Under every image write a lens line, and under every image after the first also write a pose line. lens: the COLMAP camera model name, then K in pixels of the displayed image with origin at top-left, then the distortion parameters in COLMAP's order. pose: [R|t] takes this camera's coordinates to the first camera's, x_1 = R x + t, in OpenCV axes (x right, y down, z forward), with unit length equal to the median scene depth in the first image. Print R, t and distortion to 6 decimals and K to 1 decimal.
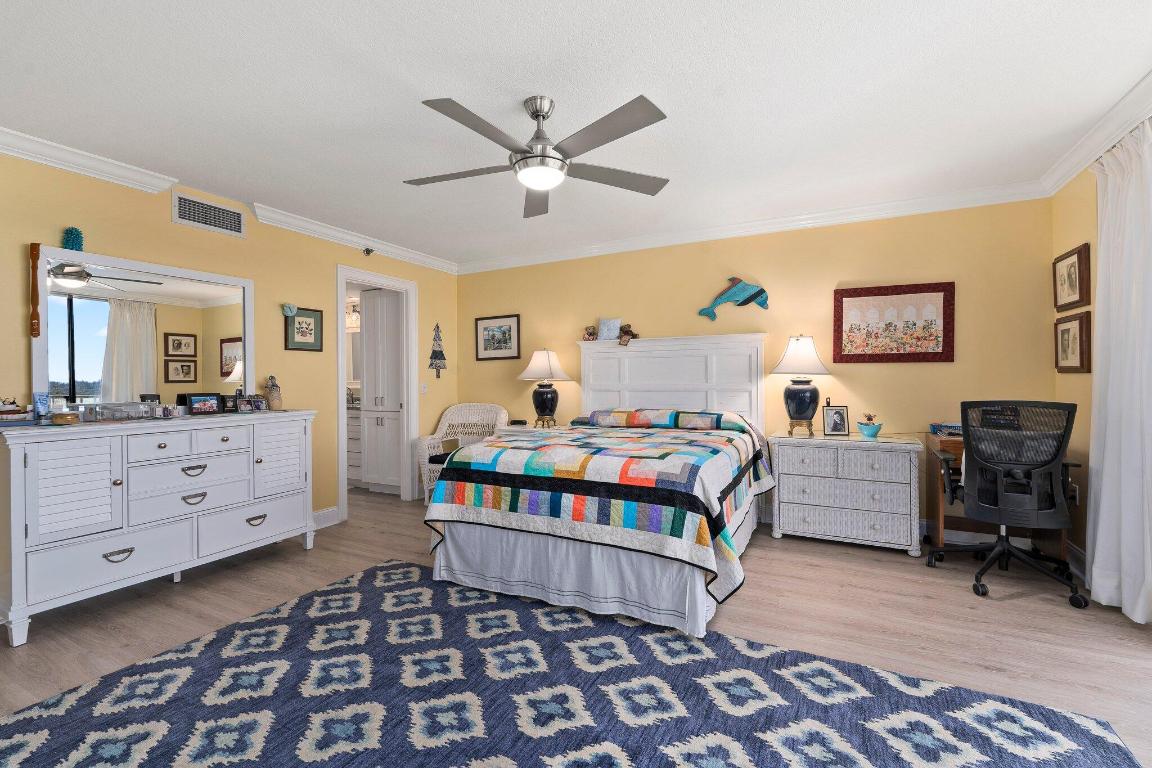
lens RADIAL K [[505.5, 0, 576.0], [0, 505.5, 384.0], [0, 0, 1]] dist [-0.003431, -0.000165]
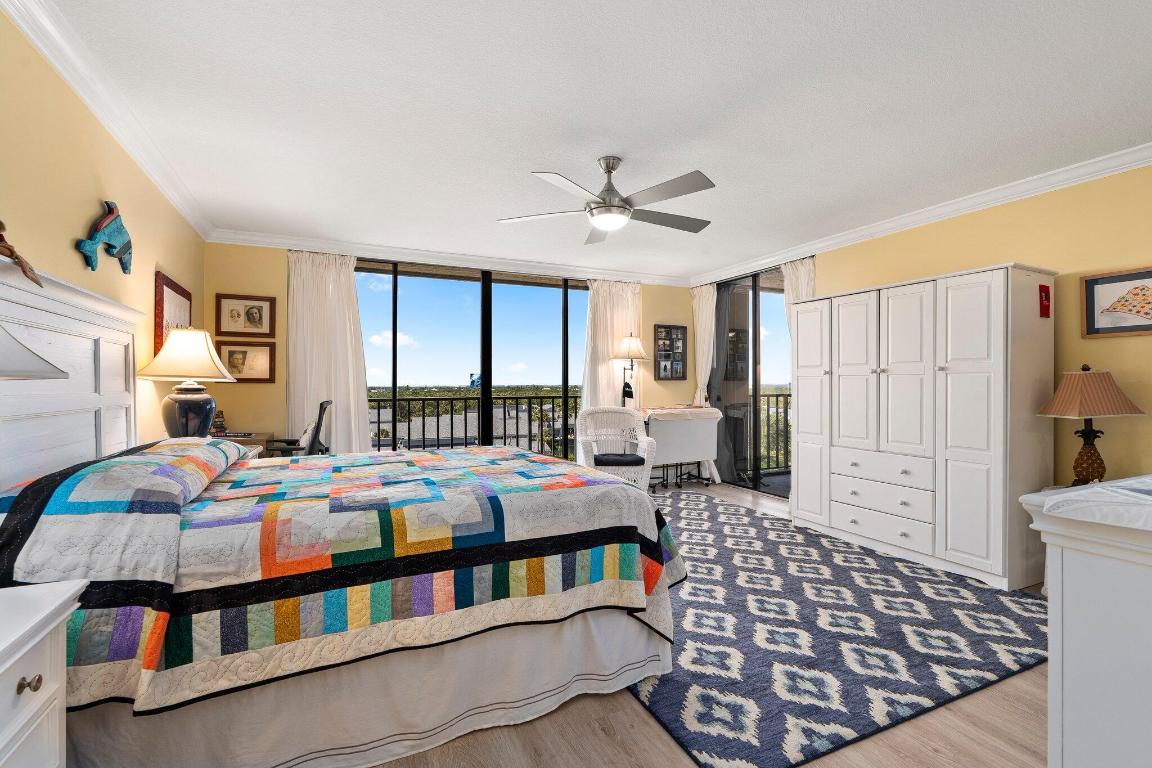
lens RADIAL K [[505.5, 0, 576.0], [0, 505.5, 384.0], [0, 0, 1]] dist [-0.003431, -0.000165]
pose [[-0.794123, 0.014197, 0.607591, -0.613858], [0.020573, 0.999782, 0.003527, -0.006506], [-0.607409, 0.015301, -0.794242, 1.652782]]
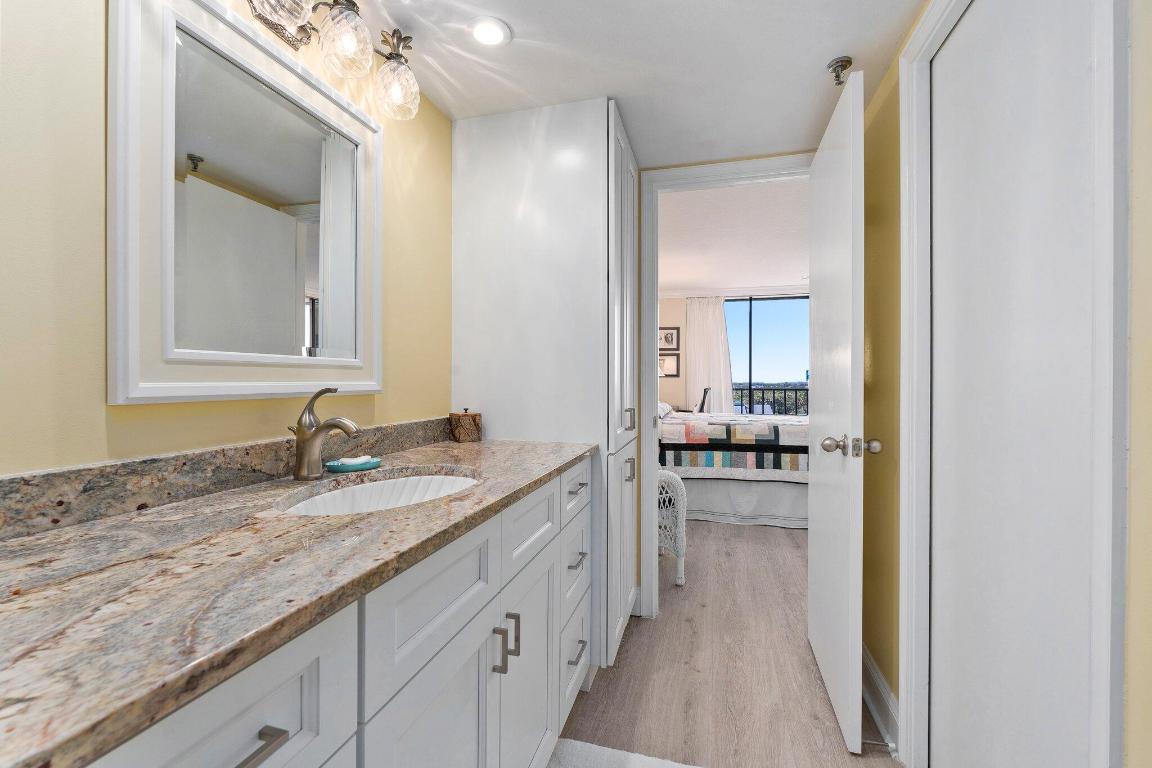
lens RADIAL K [[505.5, 0, 576.0], [0, 505.5, 384.0], [0, 0, 1]] dist [-0.003431, -0.000165]
pose [[-0.201349, 0.007732, 0.979489, -1.395631], [0.018518, 0.999820, -0.004086, 0.012401], [-0.979345, 0.017316, -0.201456, 2.034889]]
